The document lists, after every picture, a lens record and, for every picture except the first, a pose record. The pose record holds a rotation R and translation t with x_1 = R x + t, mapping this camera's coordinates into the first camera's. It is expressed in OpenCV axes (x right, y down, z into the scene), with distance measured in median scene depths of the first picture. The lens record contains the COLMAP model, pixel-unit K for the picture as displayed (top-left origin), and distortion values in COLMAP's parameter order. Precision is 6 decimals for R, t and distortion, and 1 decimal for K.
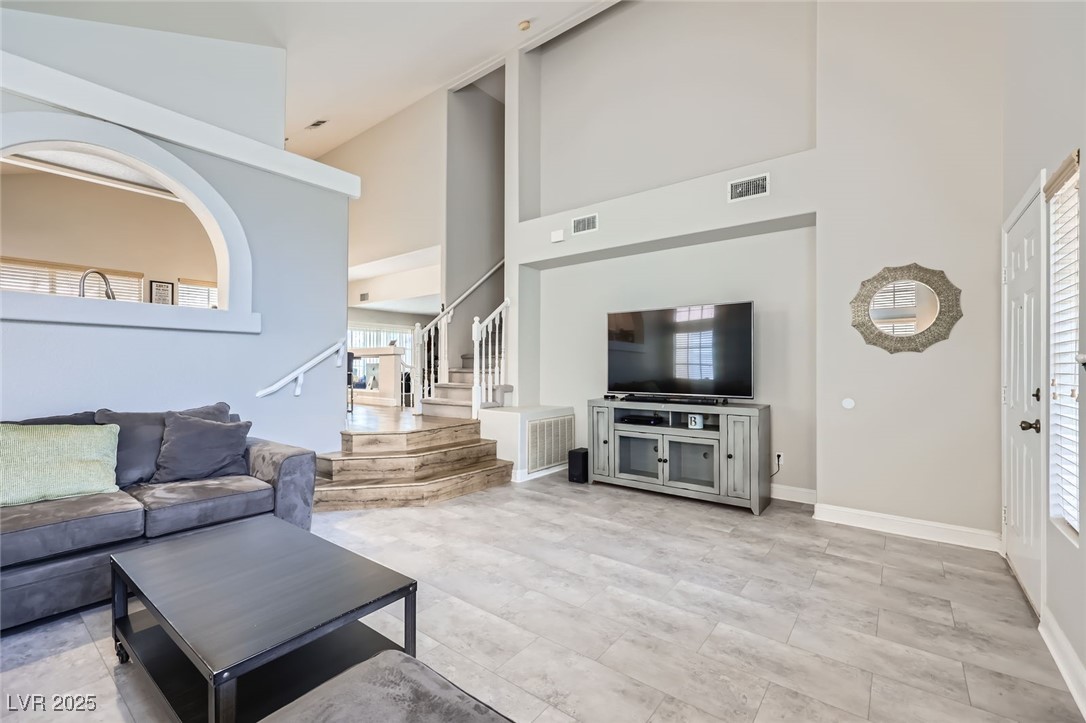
lens RADIAL K [[458.0, 0, 566.4], [0, 458.0, 365.1], [0, 0, 1]] dist [-0.000690, -0.000087]
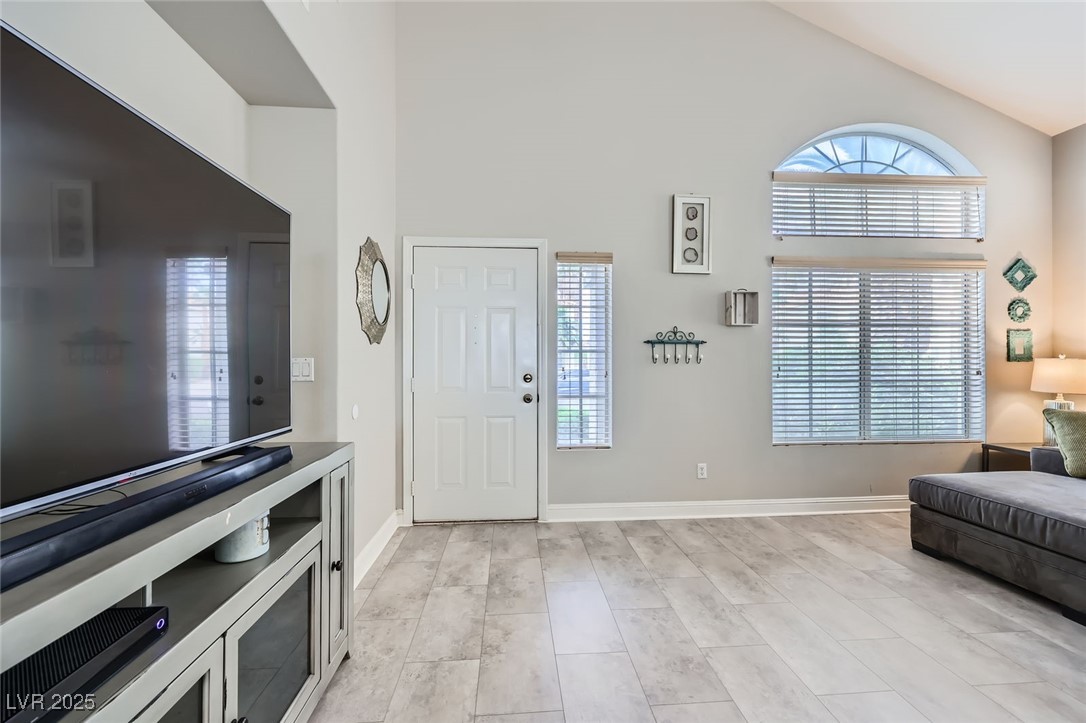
lens RADIAL K [[448.8, 0, 543.0], [0, 448.8, 361.5], [0, 0, 1]] dist [0.000988, 0.000349]
pose [[-0.646012, -0.000676, 0.763327, -0.090513], [-0.000642, 1.000000, 0.000342, 0.004715], [-0.763327, -0.000269, -0.646012, 1.087108]]
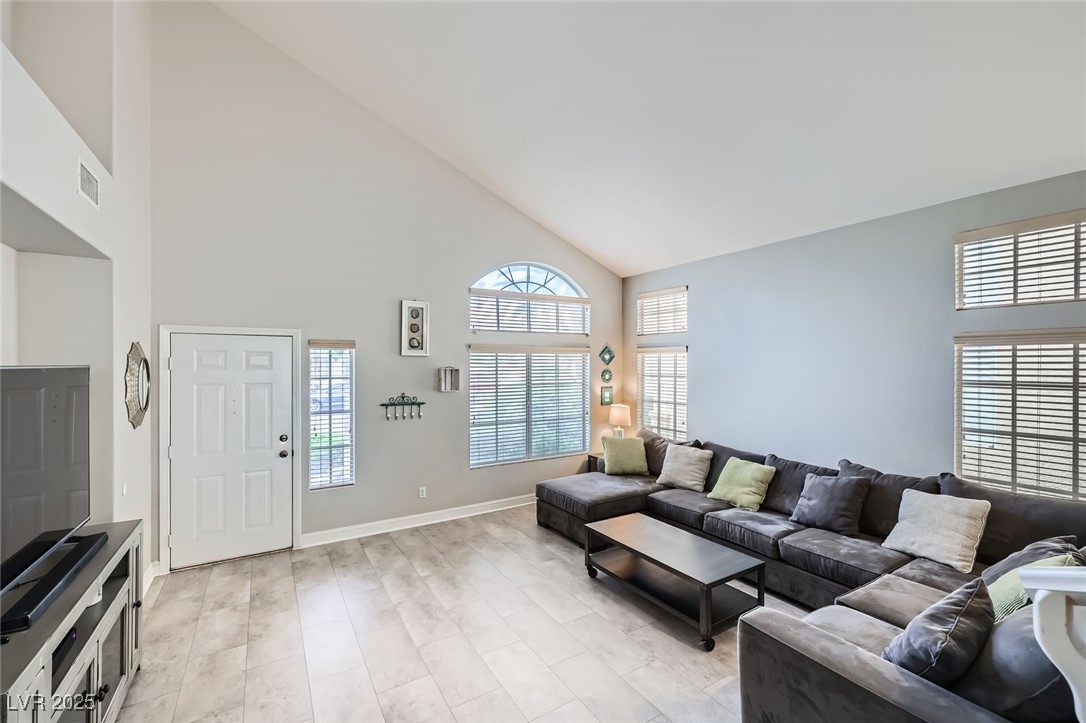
lens RADIAL K [[451.9, 0, 540.0], [0, 451.9, 364.2], [0, 0, 1]] dist [0.001260, 0.000334]
pose [[-0.924458, 0.000788, 0.381282, -0.413107], [0.000269, 0.999999, -0.001415, -0.140931], [-0.381283, -0.001205, -0.924458, 1.334051]]
